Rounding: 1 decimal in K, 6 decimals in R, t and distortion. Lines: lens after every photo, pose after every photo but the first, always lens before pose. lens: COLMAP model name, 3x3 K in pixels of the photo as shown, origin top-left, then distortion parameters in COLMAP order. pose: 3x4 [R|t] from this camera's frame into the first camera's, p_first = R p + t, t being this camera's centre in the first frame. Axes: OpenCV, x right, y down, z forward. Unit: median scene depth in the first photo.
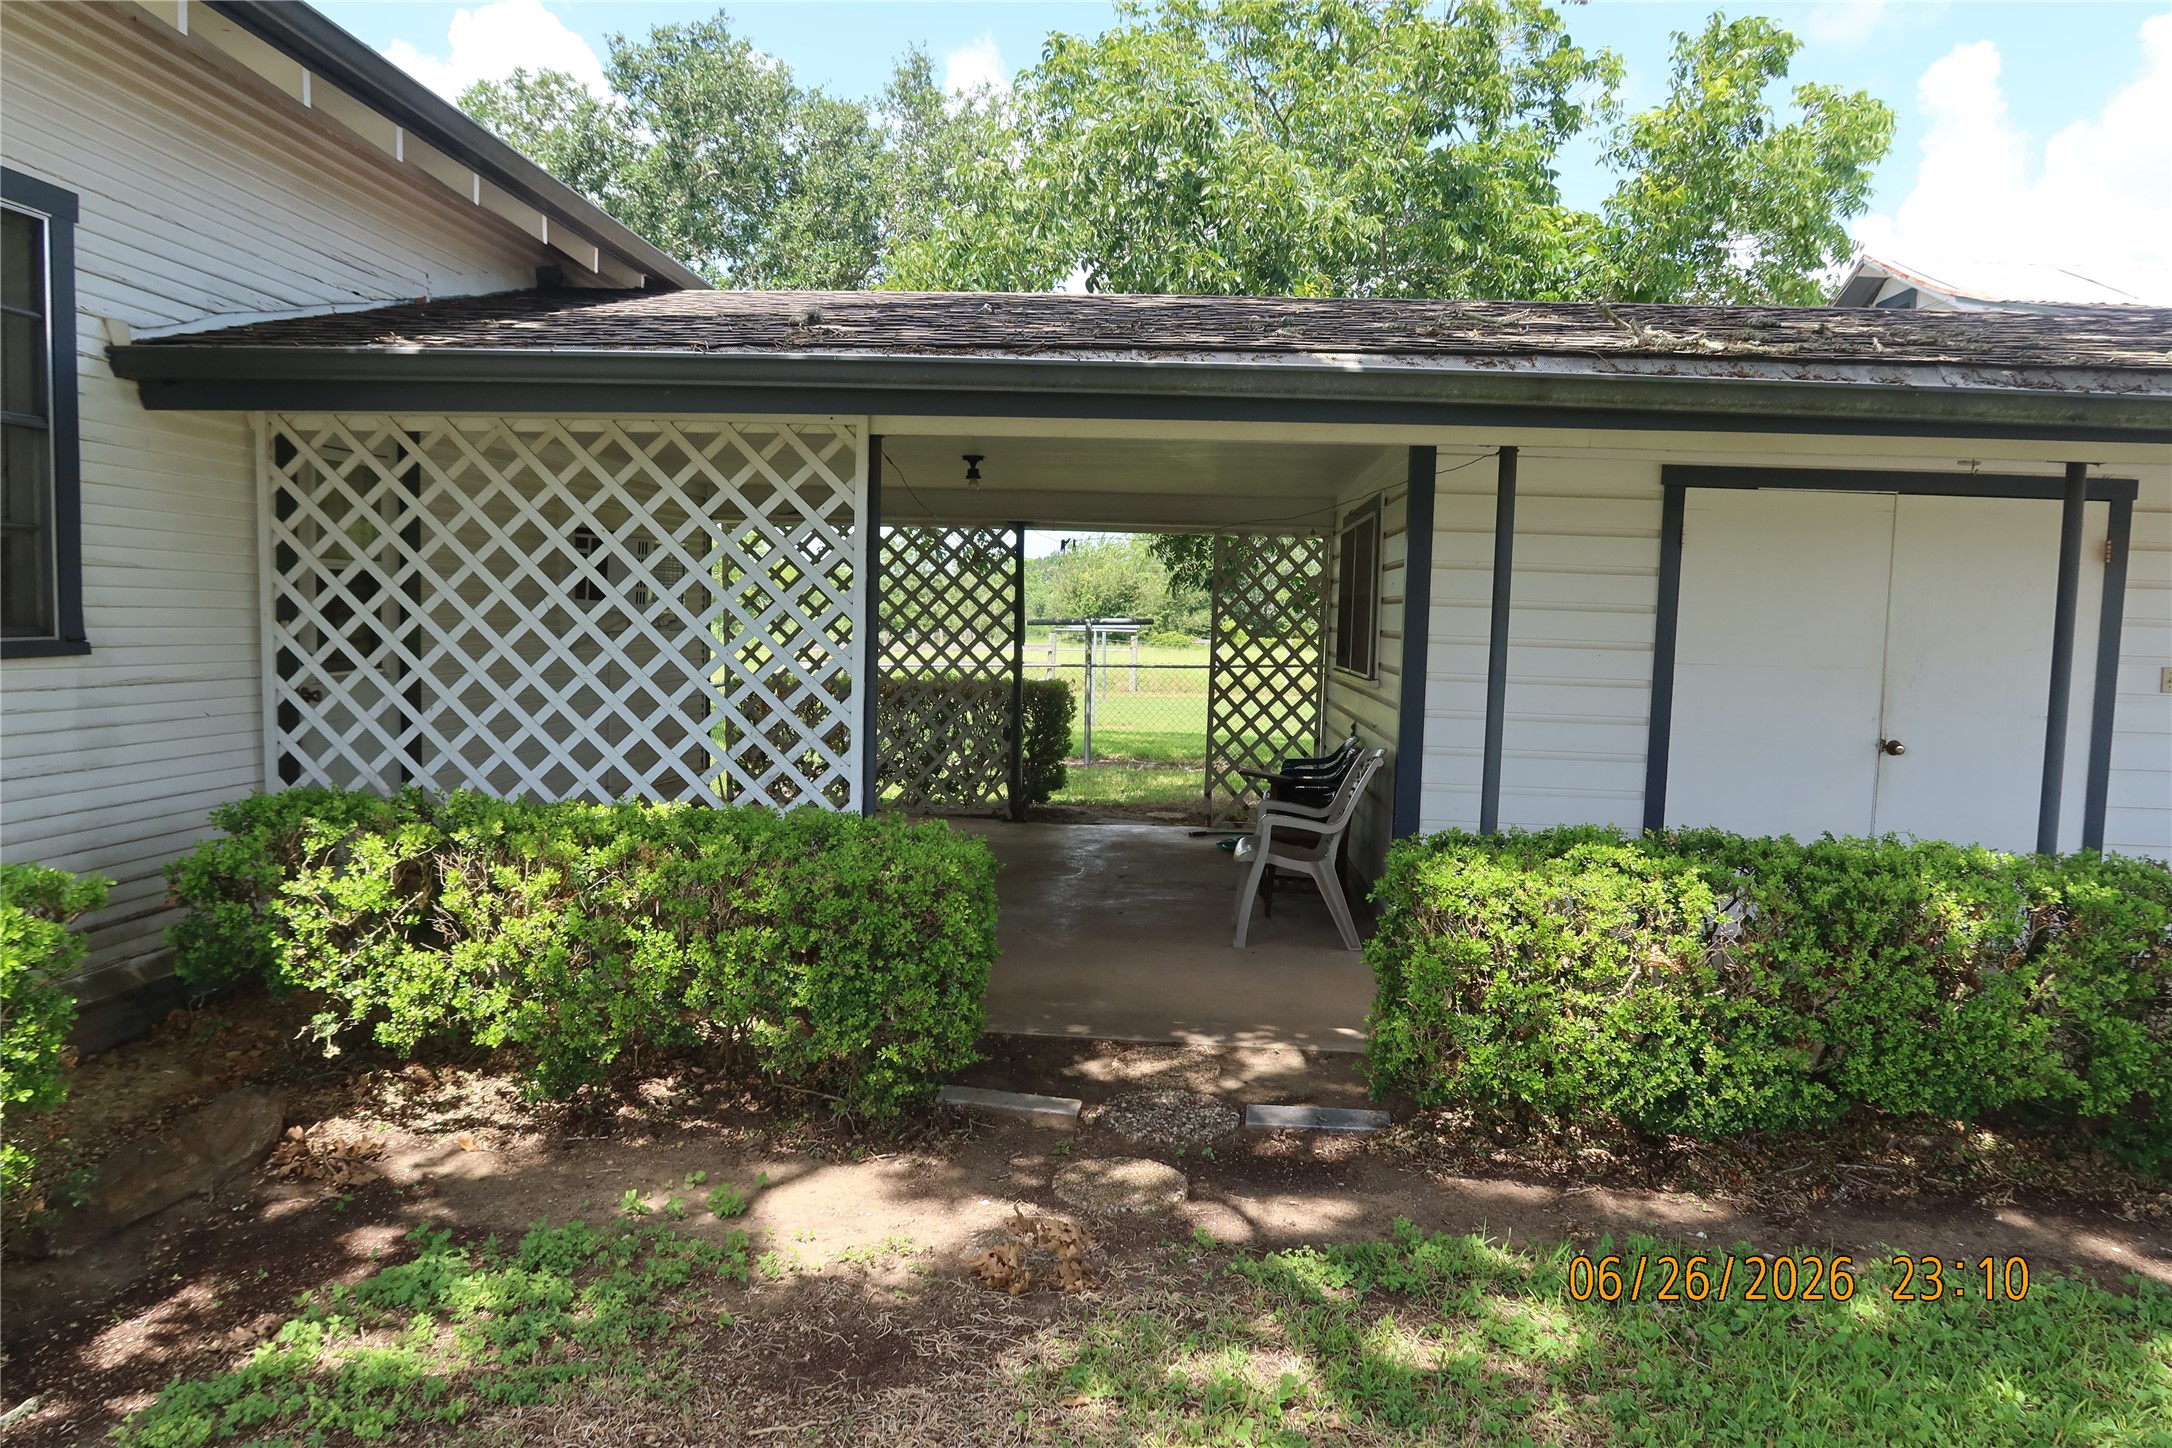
lens RADIAL K [[1493.9, 0, 1078.7], [0, 1493.9, 721.0], [0, 0, 1]] dist [-0.026822, 0.009720]
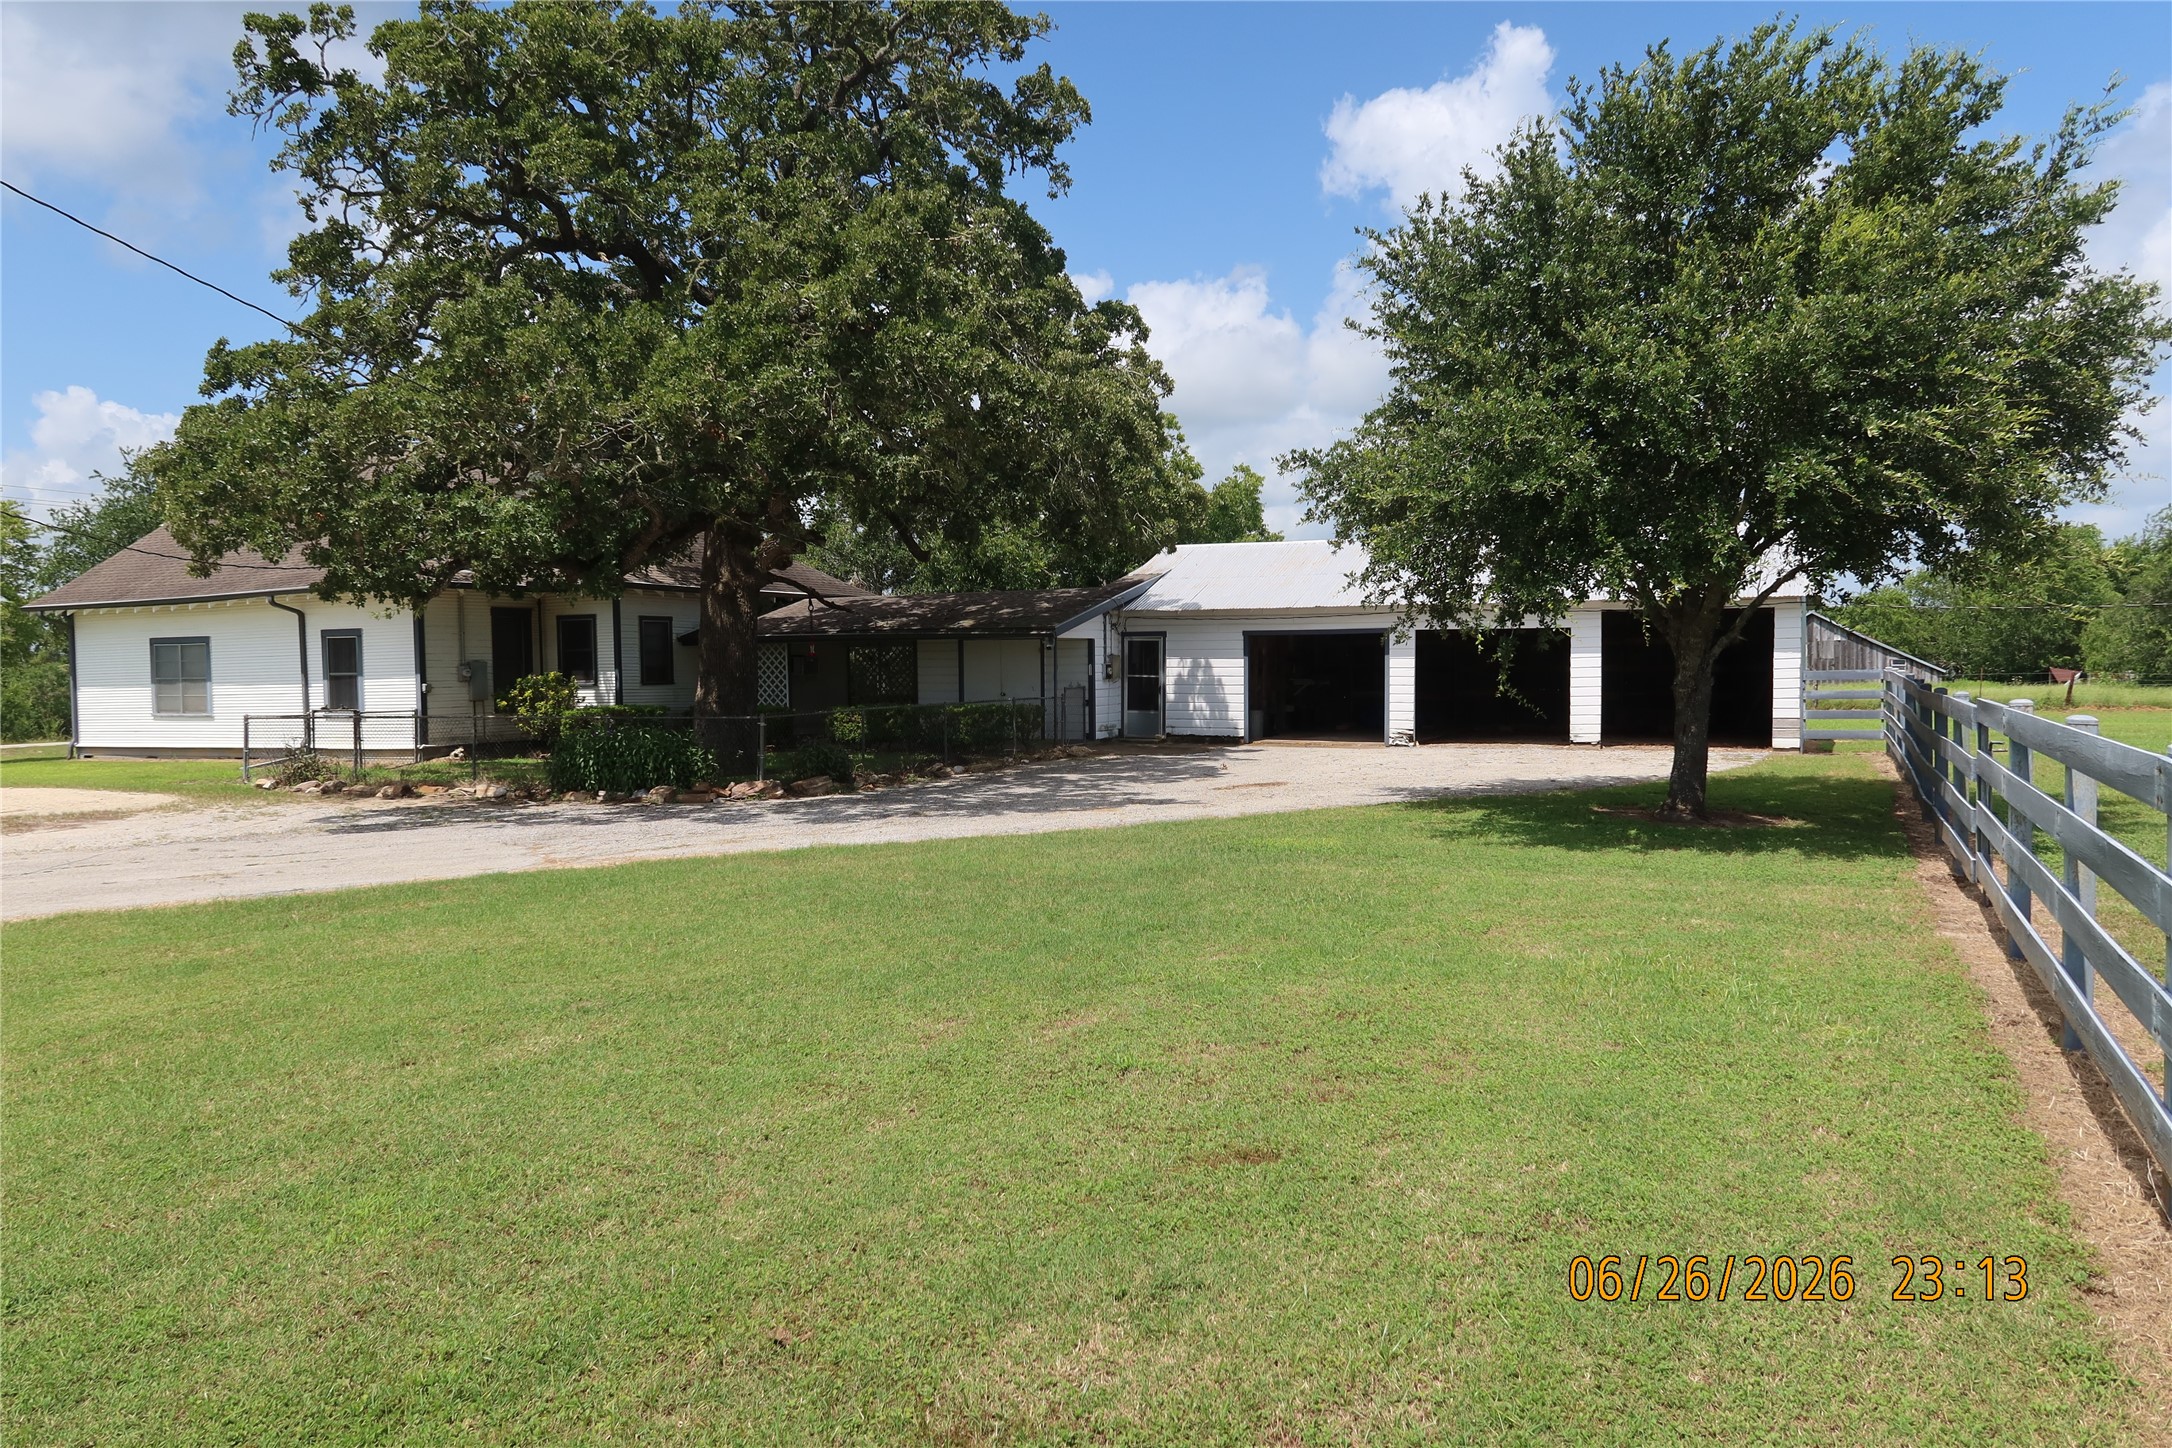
lens RADIAL K [[1493.9, 0, 1082.4], [0, 1493.9, 730.7], [0, 0, 1]] dist [-0.026822, 0.009720]
pose [[0.923079, -0.021395, -0.384014, 3.109664], [0.008147, 0.999315, -0.036093, 0.362696], [0.384523, 0.030188, 0.922622, -3.870710]]
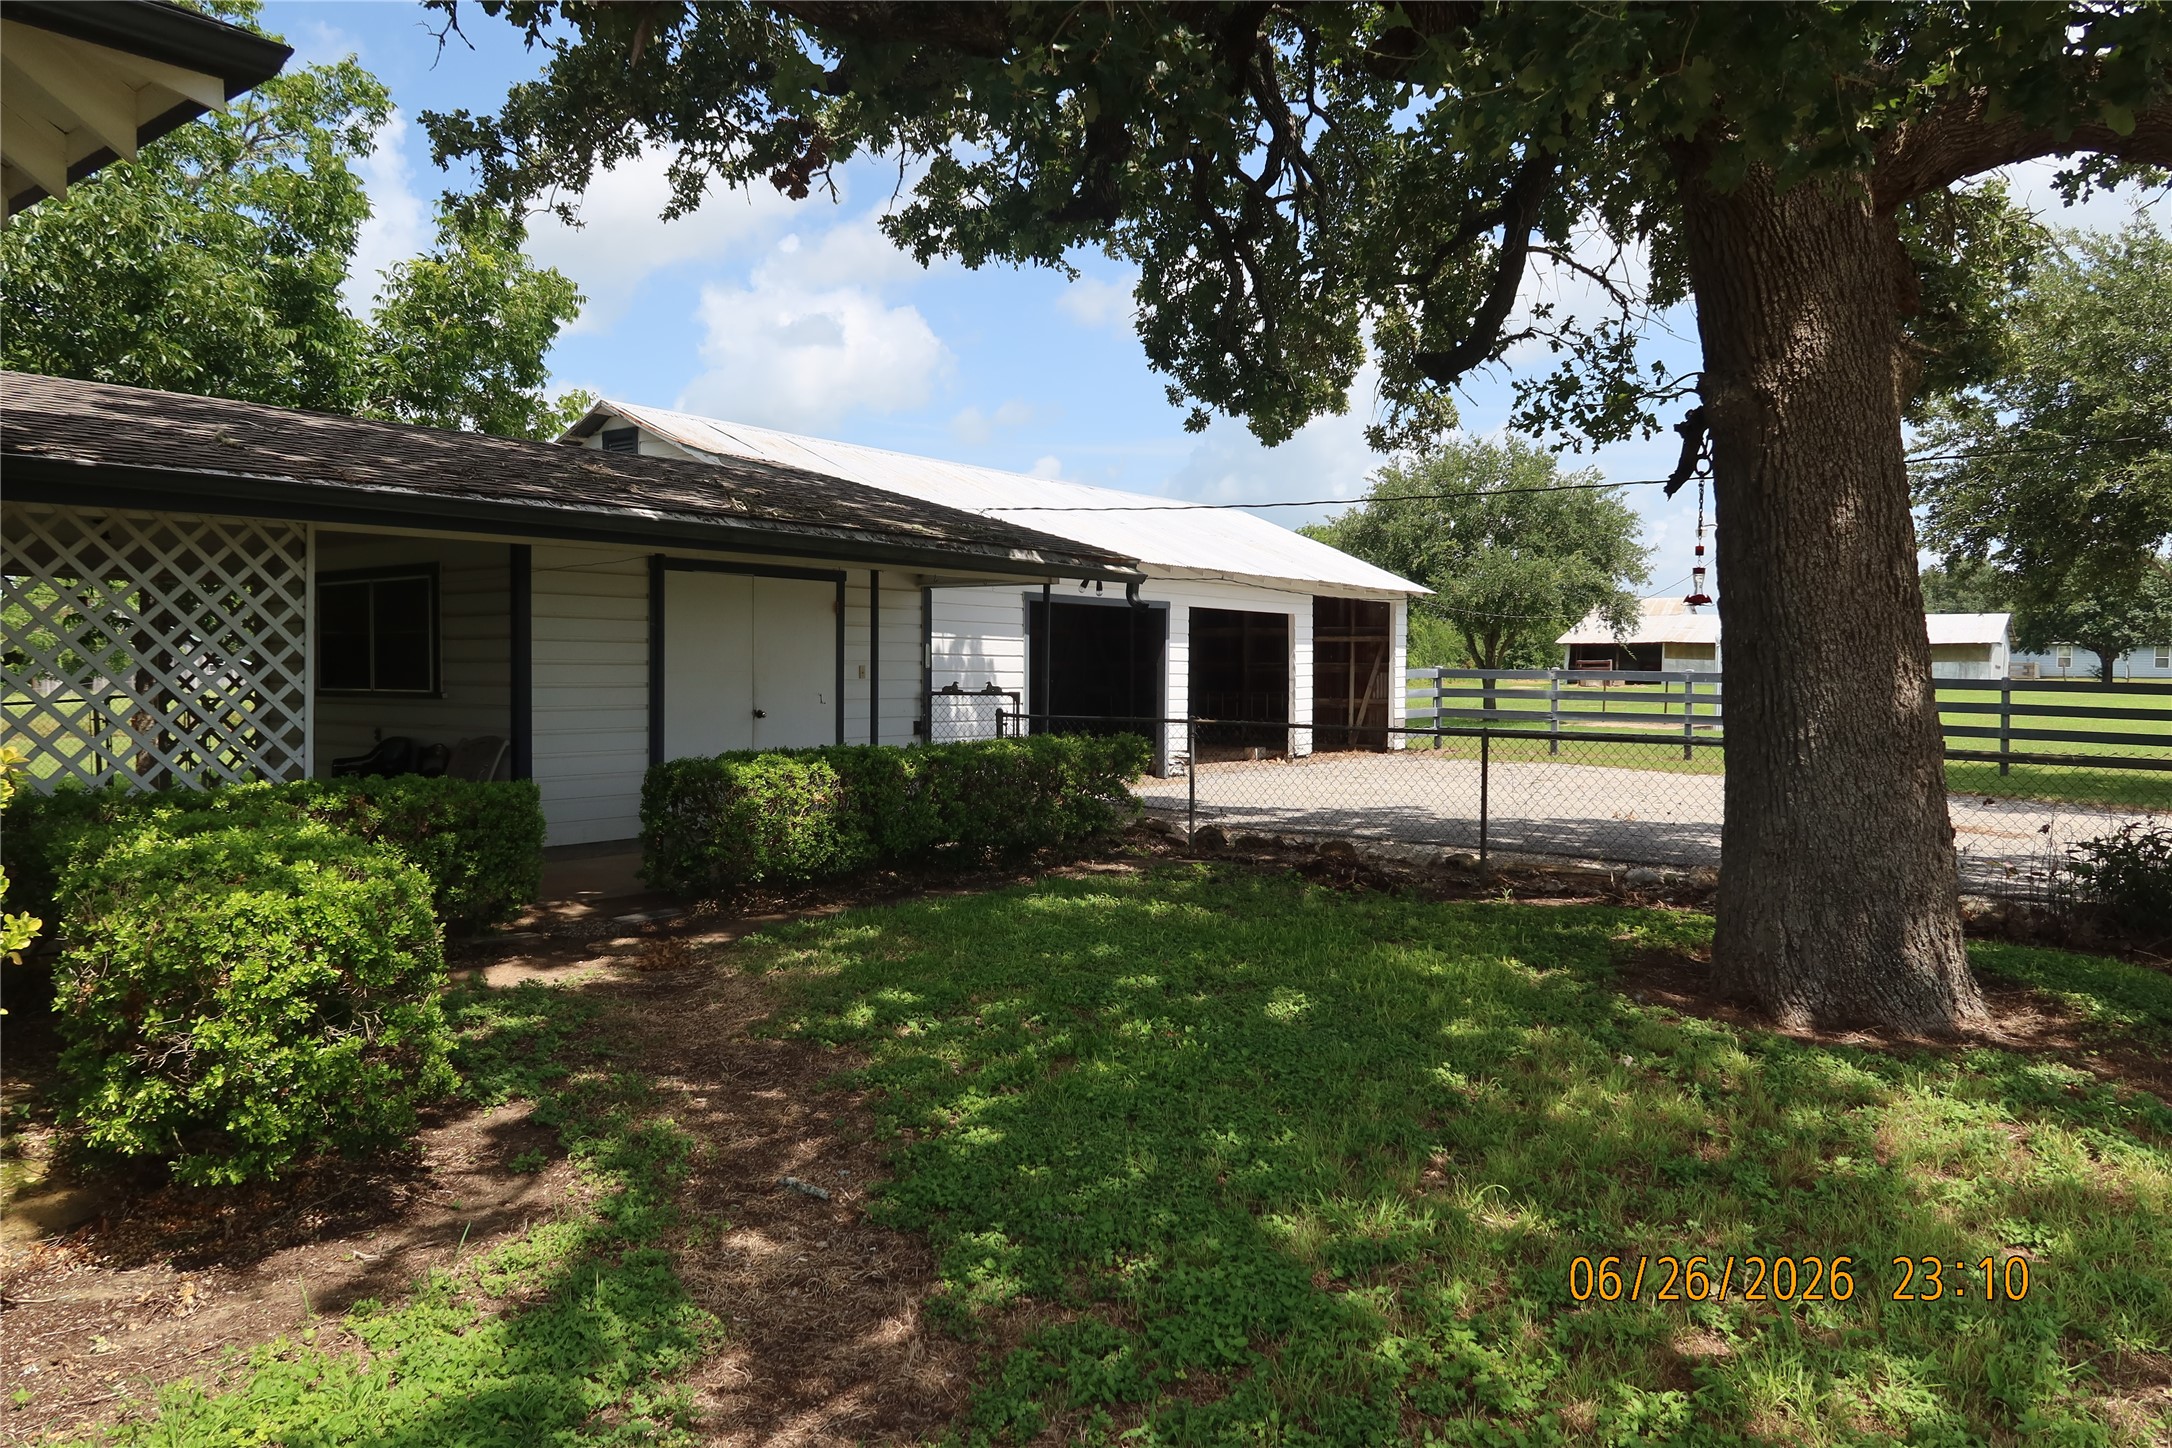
lens RADIAL K [[1493.9, 0, 1073.0], [0, 1493.9, 730.2], [0, 0, 1]] dist [-0.026822, 0.009720]
pose [[0.551468, -0.060681, 0.831986, -0.948376], [0.068667, 0.997268, 0.027221, 0.017592], [-0.831365, 0.042119, 0.554129, -0.424230]]
